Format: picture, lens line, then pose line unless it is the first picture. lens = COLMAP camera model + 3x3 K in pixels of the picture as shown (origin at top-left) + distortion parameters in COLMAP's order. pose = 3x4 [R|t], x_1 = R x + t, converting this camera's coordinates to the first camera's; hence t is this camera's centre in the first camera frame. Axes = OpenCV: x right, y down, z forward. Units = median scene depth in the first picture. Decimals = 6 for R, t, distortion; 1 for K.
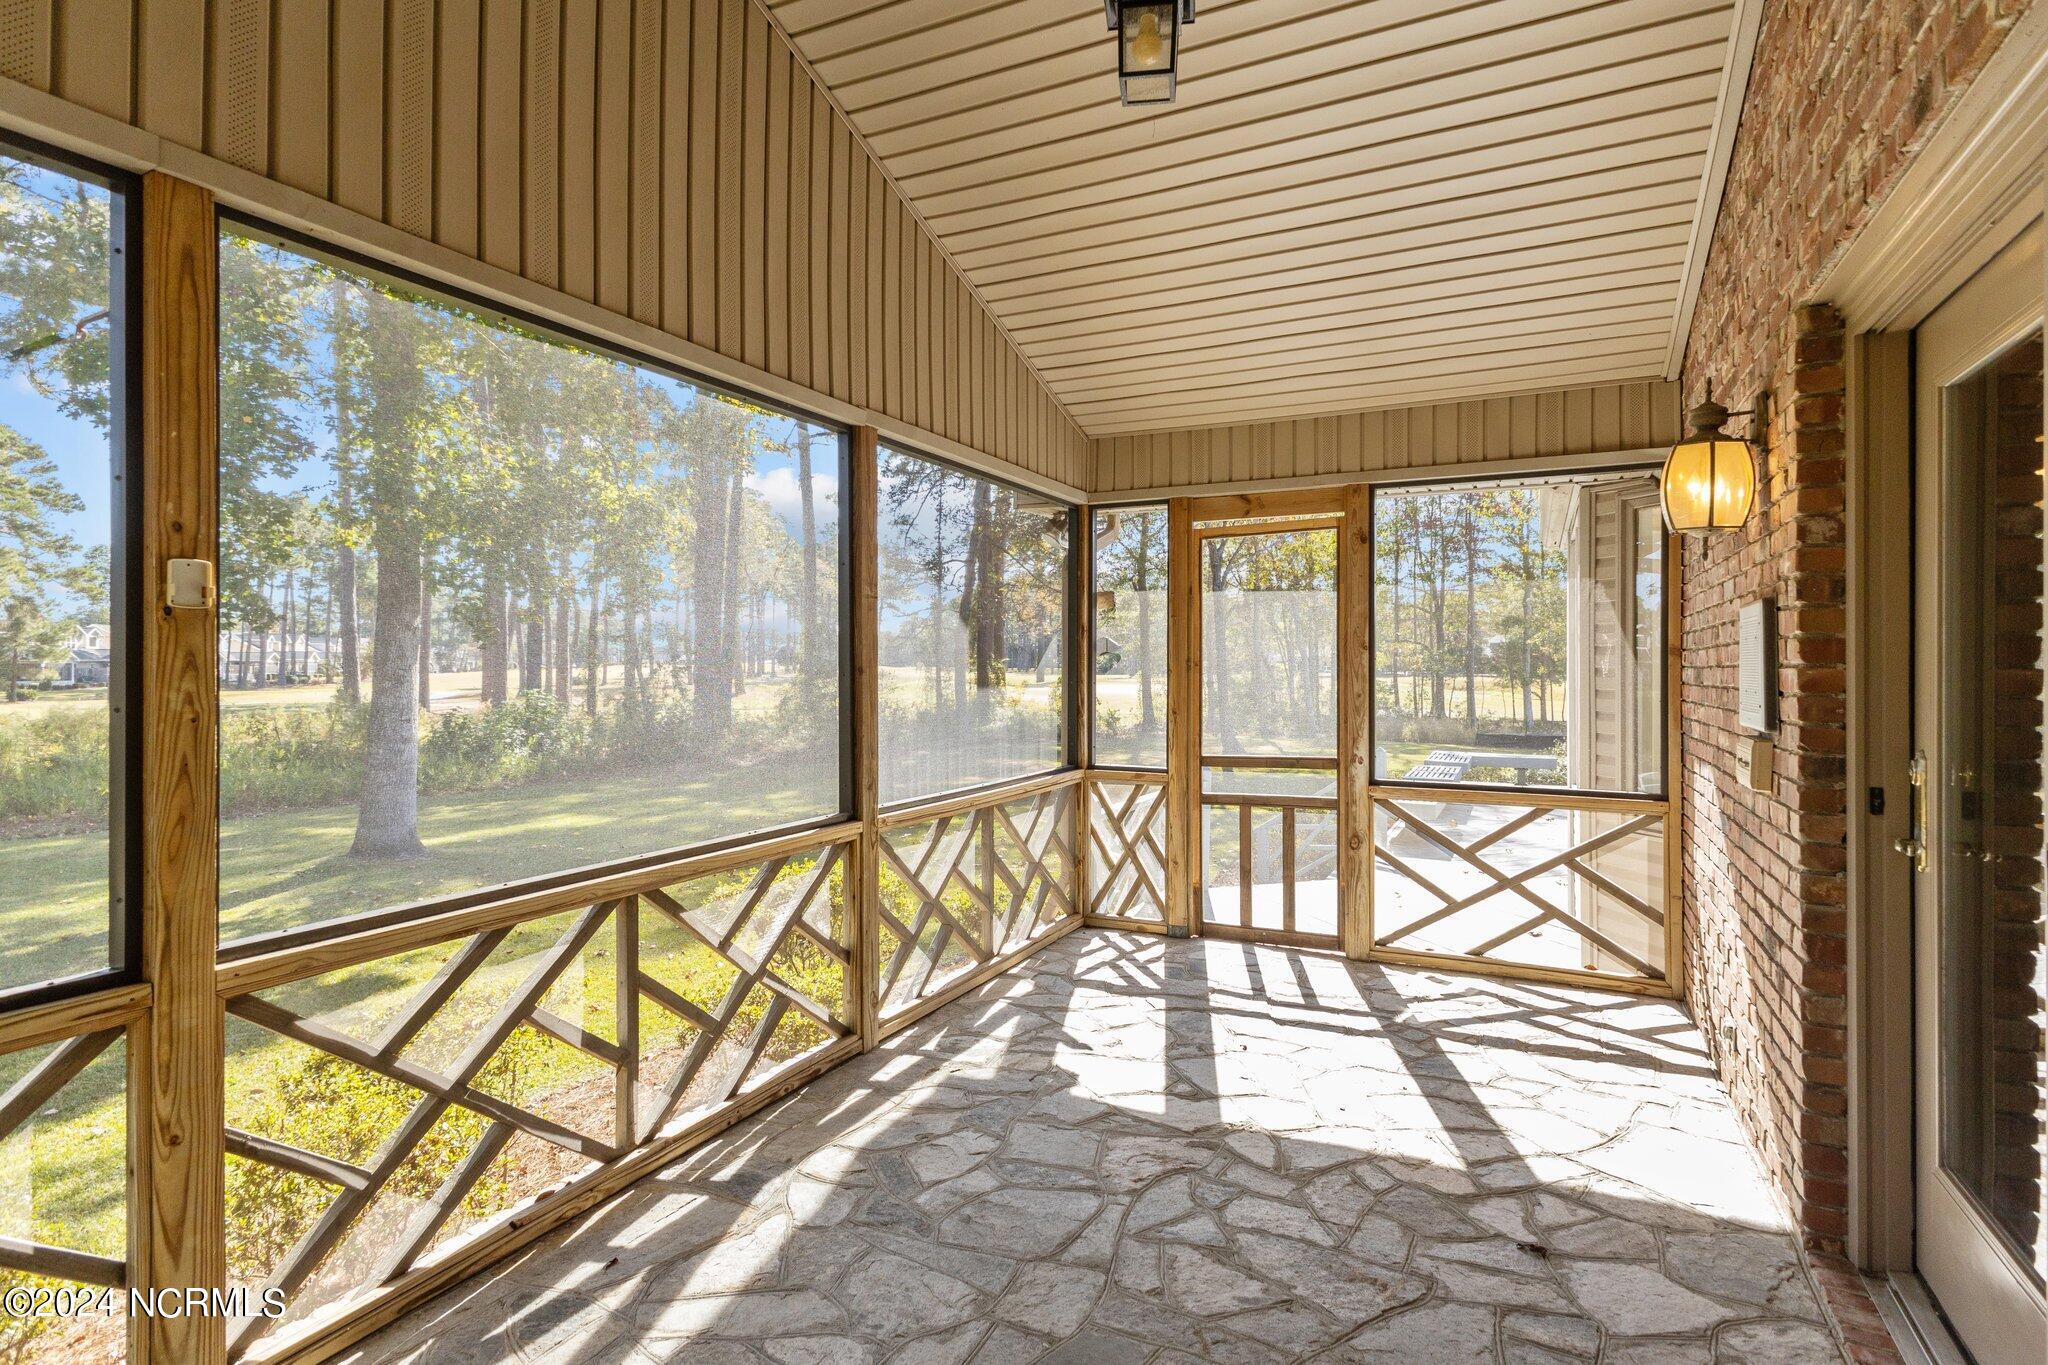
lens RADIAL K [[1007.2, 0, 1024.0], [0, 1007.2, 682.5], [0, 0, 1]] dist [-0.002069, -0.000174]
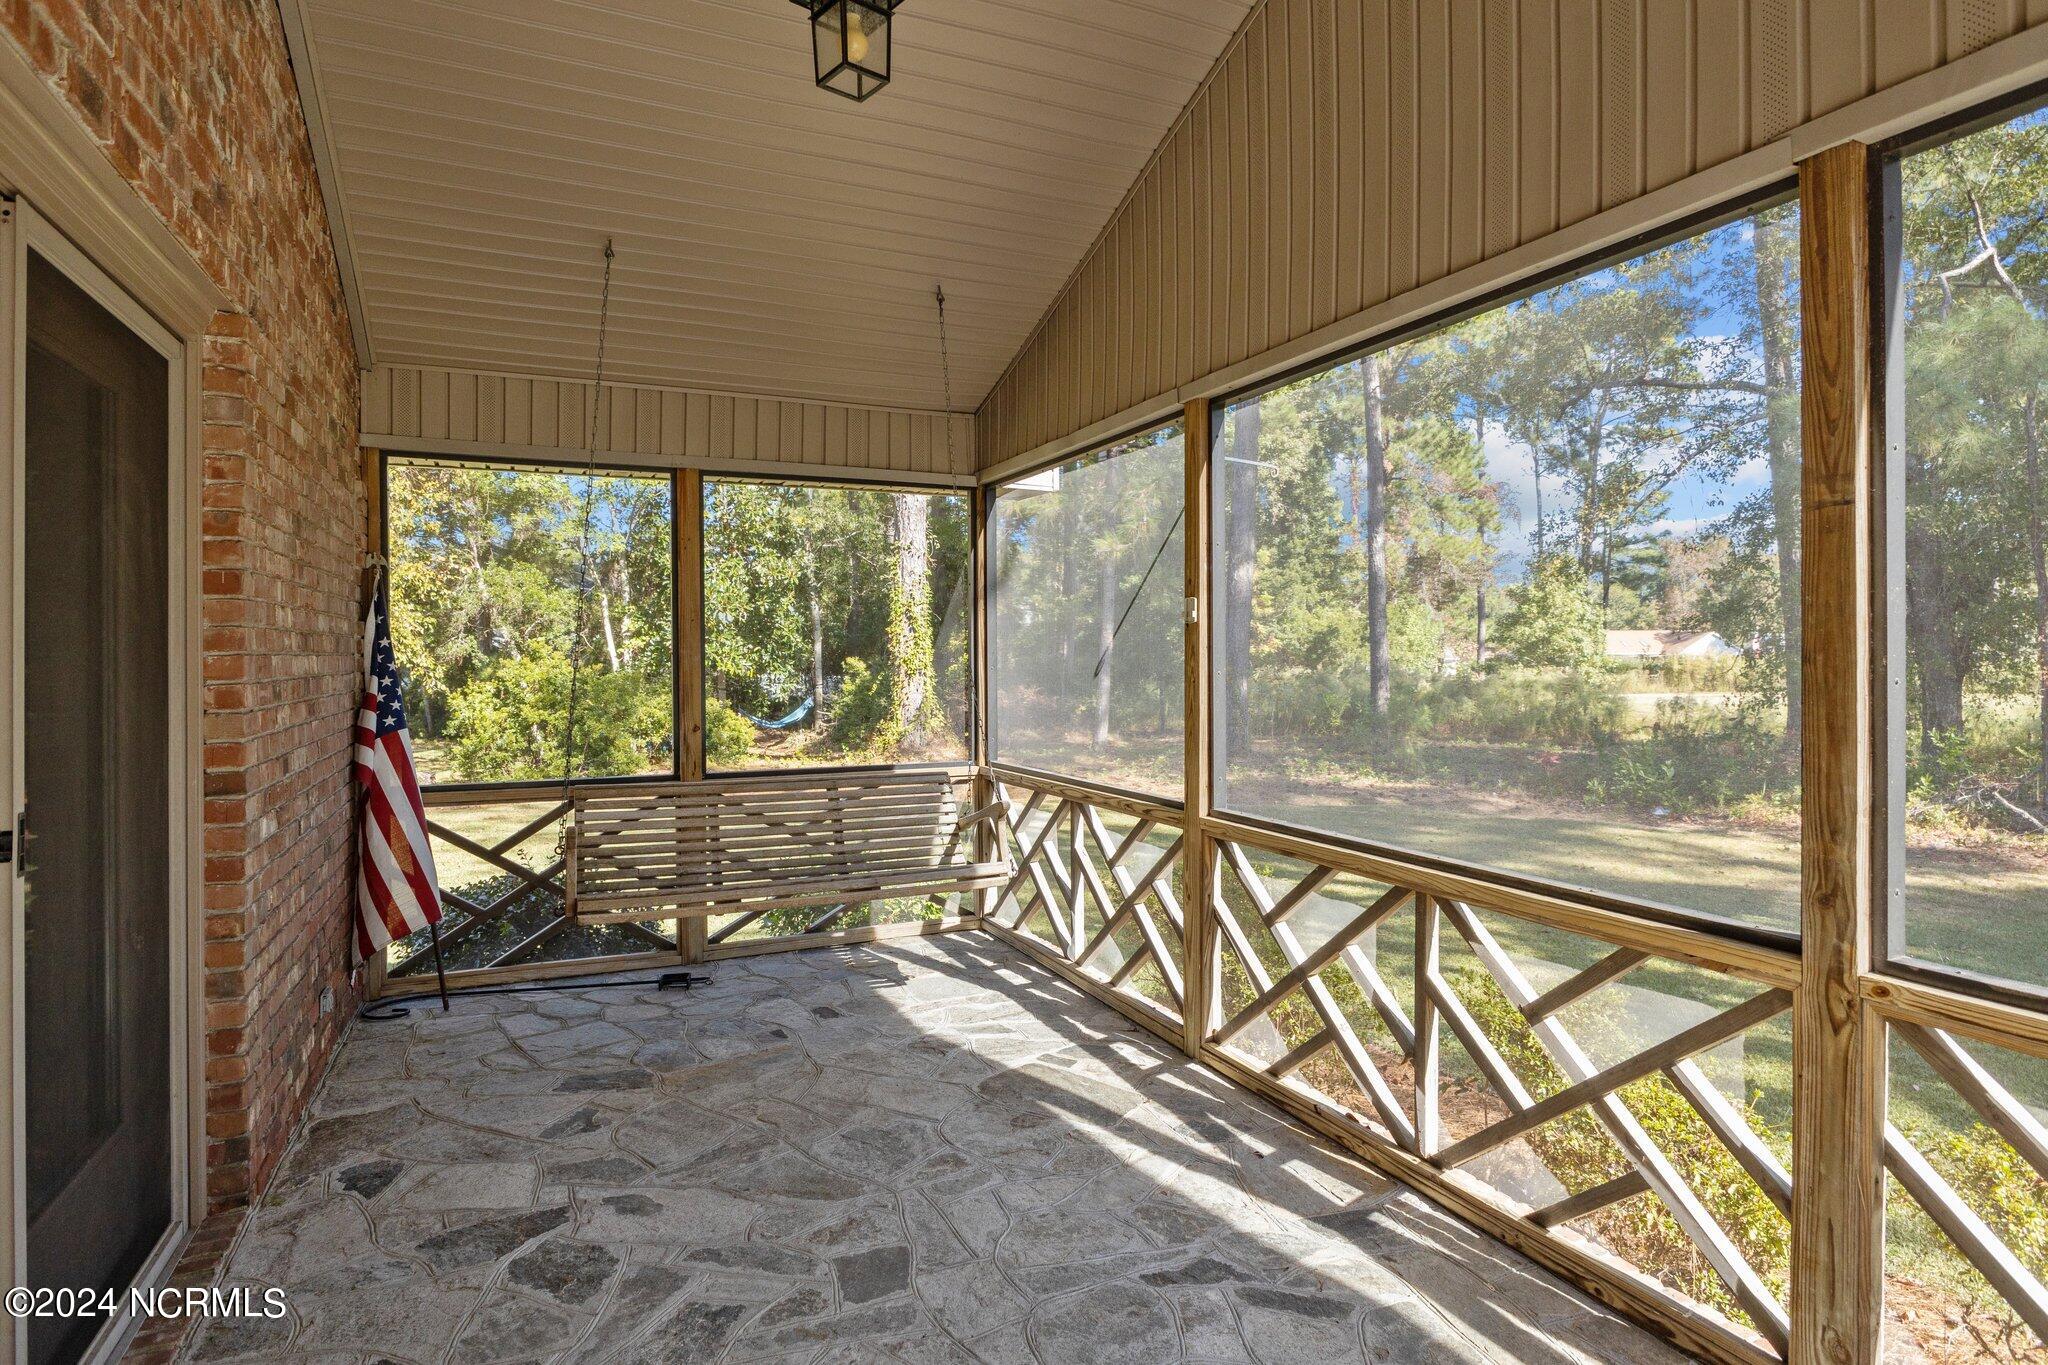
lens RADIAL K [[1135.7, 0, 1024.0], [0, 1135.7, 682.5], [0, 0, 1]] dist [-0.002520, -0.000928]
pose [[-0.638518, 0.007162, -0.769574, 0.717829], [-0.020116, 0.999460, 0.025992, -0.009257], [0.769344, 0.032078, -0.638029, 1.457773]]
